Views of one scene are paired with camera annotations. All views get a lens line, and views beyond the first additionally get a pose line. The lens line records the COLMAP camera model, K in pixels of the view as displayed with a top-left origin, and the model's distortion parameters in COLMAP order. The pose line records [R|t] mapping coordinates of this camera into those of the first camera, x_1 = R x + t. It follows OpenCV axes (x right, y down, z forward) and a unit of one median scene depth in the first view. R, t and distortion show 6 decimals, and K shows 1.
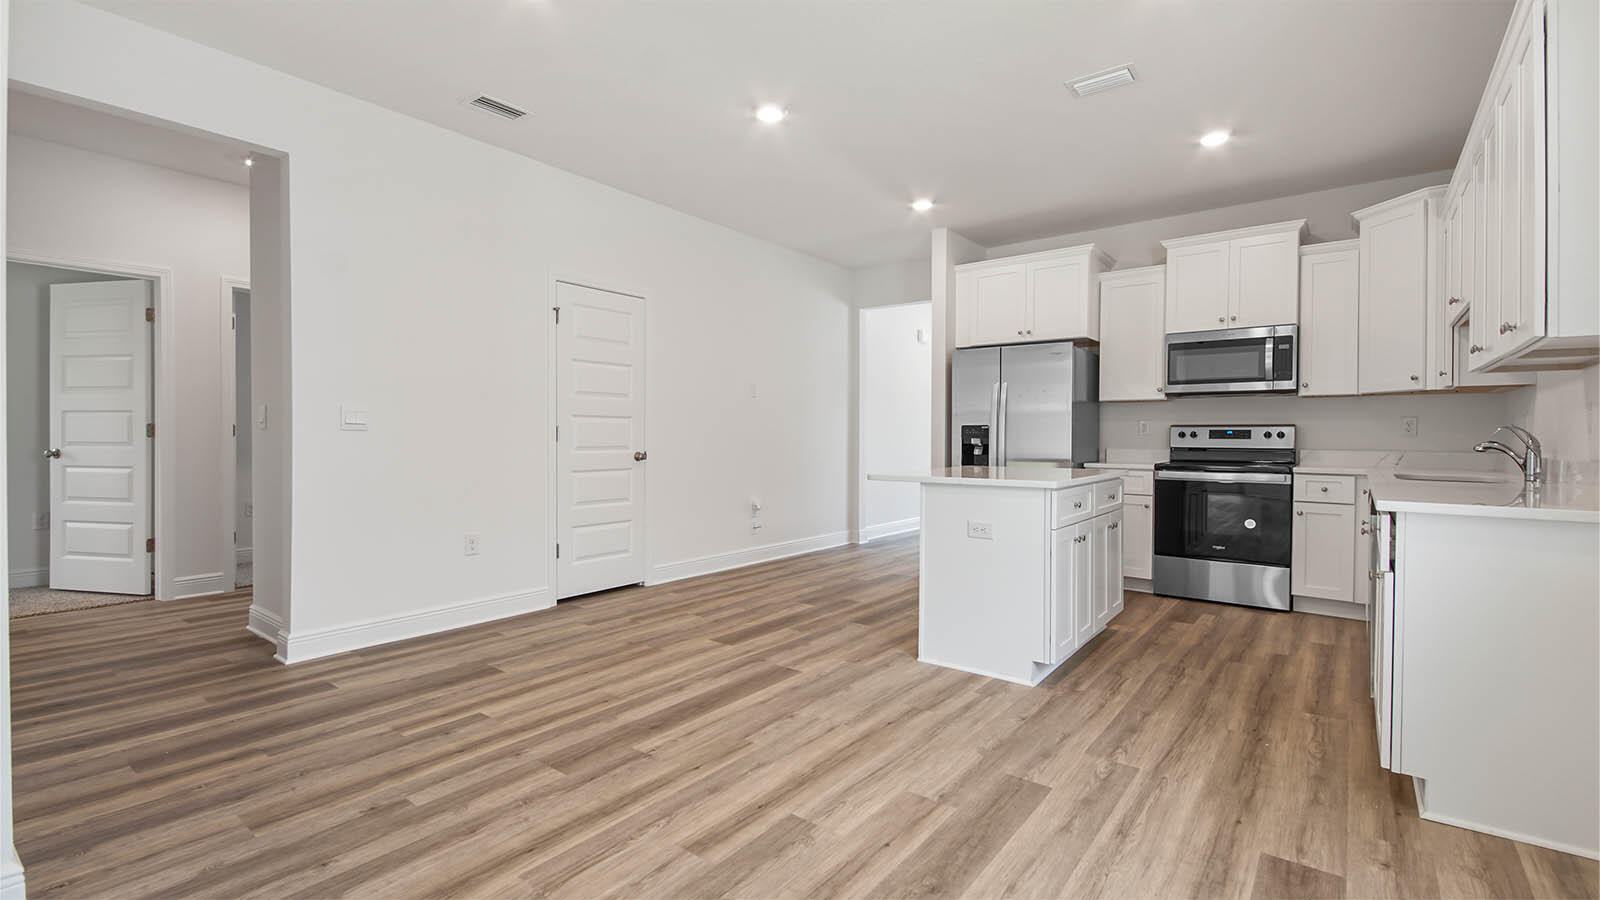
lens RADIAL K [[715.9, 0, 804.1], [0, 715.9, 446.8], [0, 0, 1]] dist [0.045942, -0.026651]
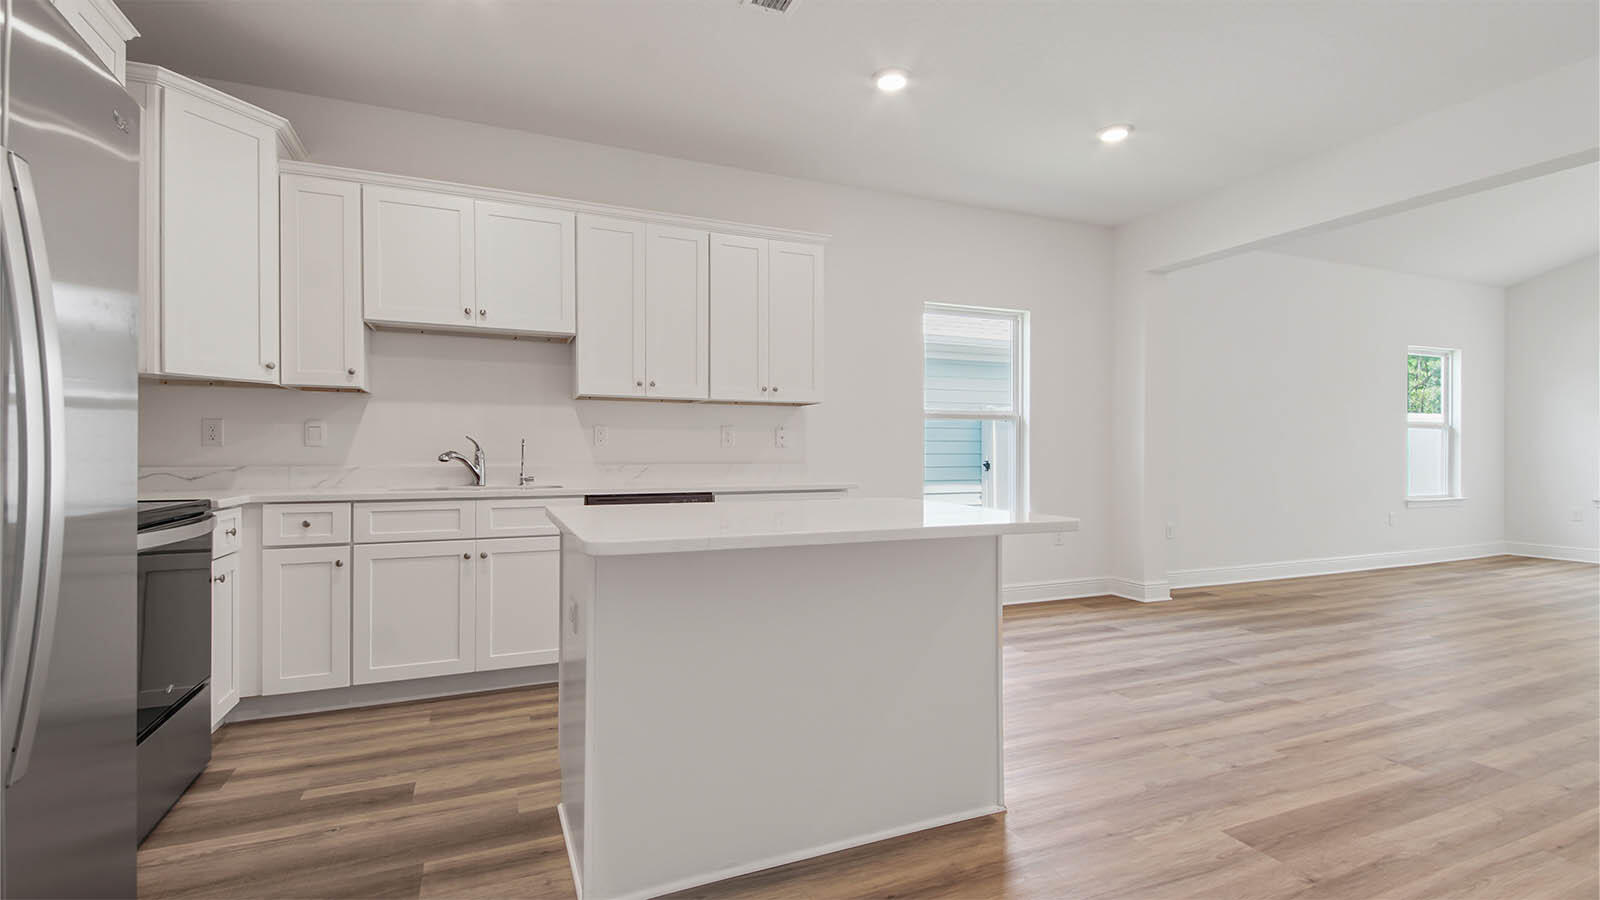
lens RADIAL K [[715.9, 0, 804.1], [0, 715.9, 446.8], [0, 0, 1]] dist [0.045942, -0.026651]
pose [[-0.872009, -0.000670, 0.489490, 0.003353], [0.001123, 0.999994, 0.003371, -0.012662], [-0.489489, 0.003489, -0.872003, 1.202881]]
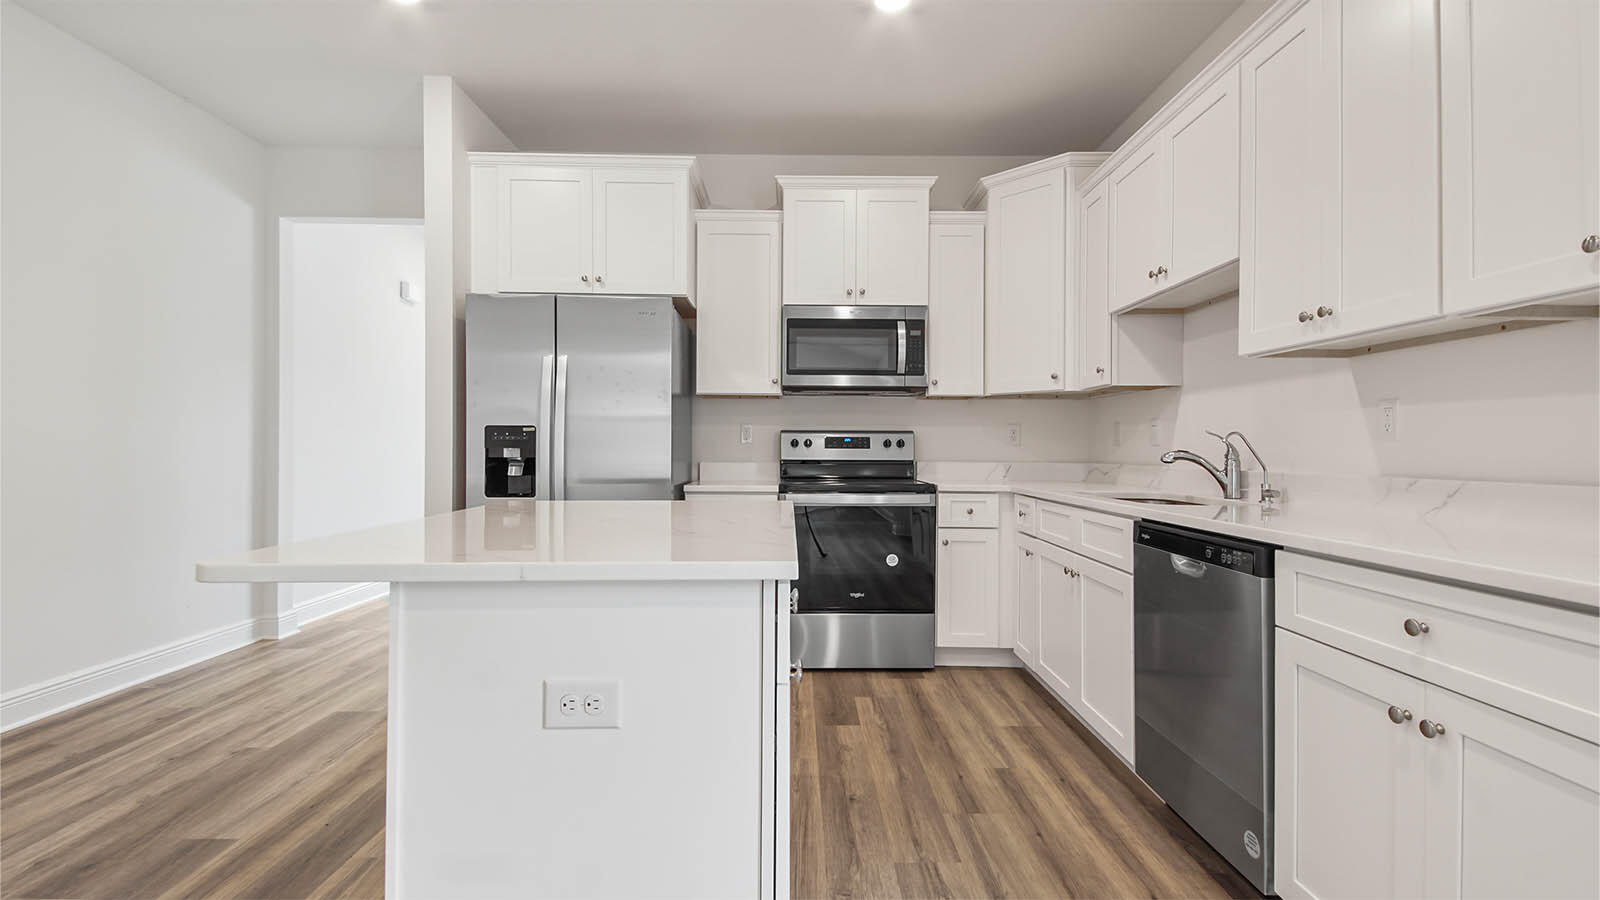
lens RADIAL K [[715.9, 0, 804.1], [0, 715.9, 446.8], [0, 0, 1]] dist [0.045942, -0.026651]
pose [[0.790822, -0.000159, 0.612046, 0.079312], [0.008138, 0.999914, -0.010255, -0.005554], [-0.611992, 0.013090, 0.790755, 0.451758]]
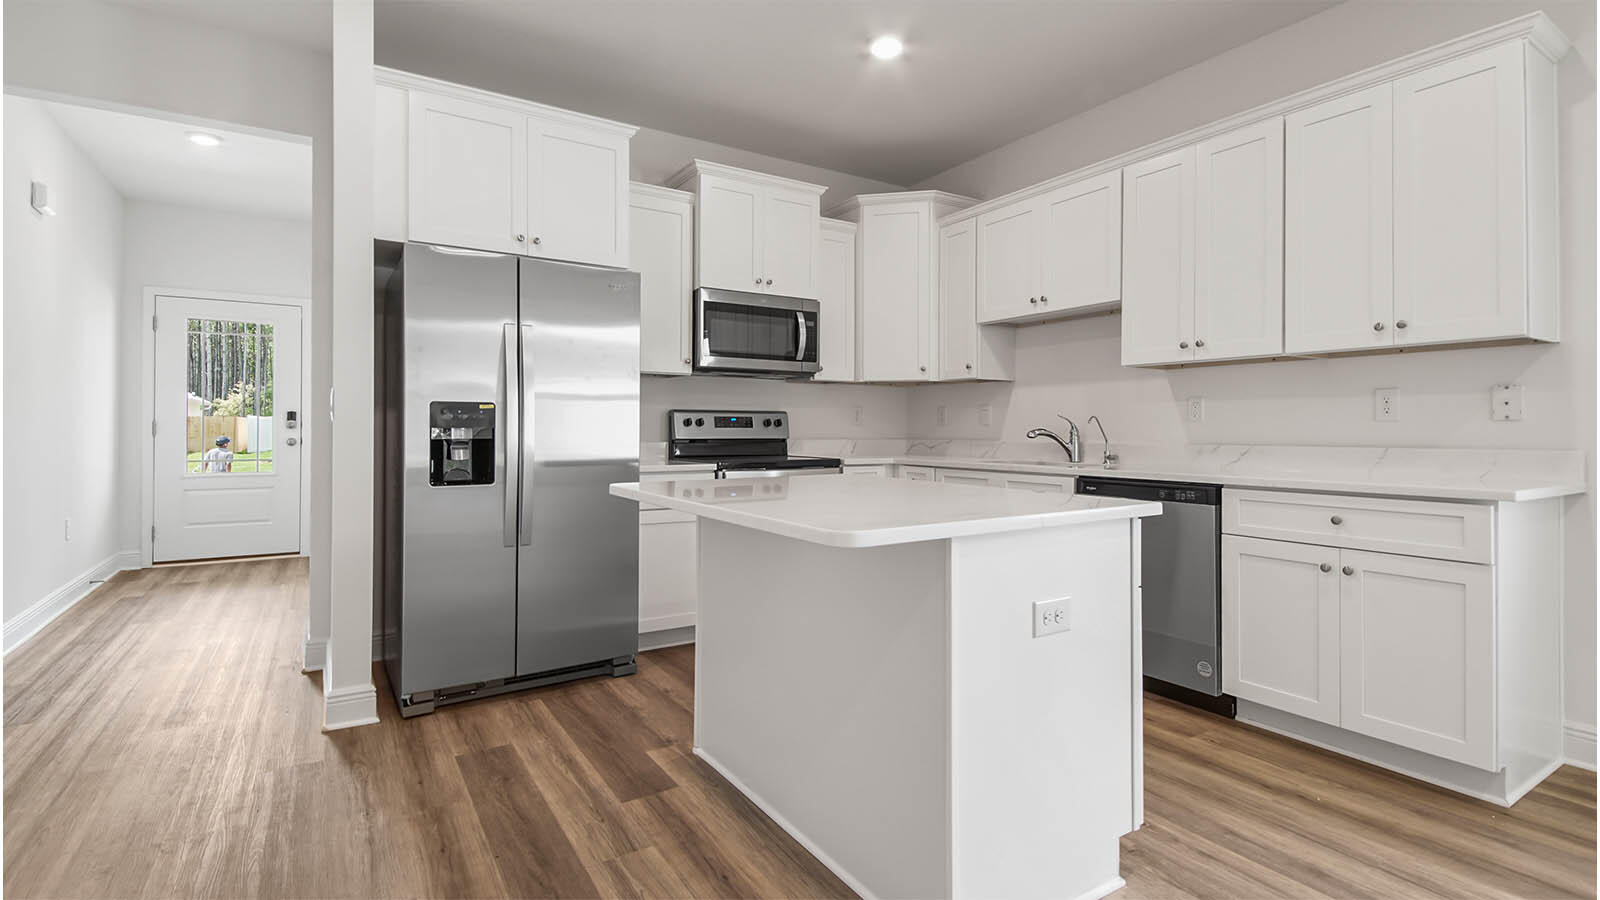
lens RADIAL K [[741.0, 0, 812.7], [0, 741.0, 428.5], [0, 0, 1]] dist [0.003986, -0.000078]
pose [[0.338603, -0.004874, 0.940917, -0.192034], [0.013281, 0.999912, 0.000400, -0.009988], [-0.940836, 0.012361, 0.338638, 0.691074]]
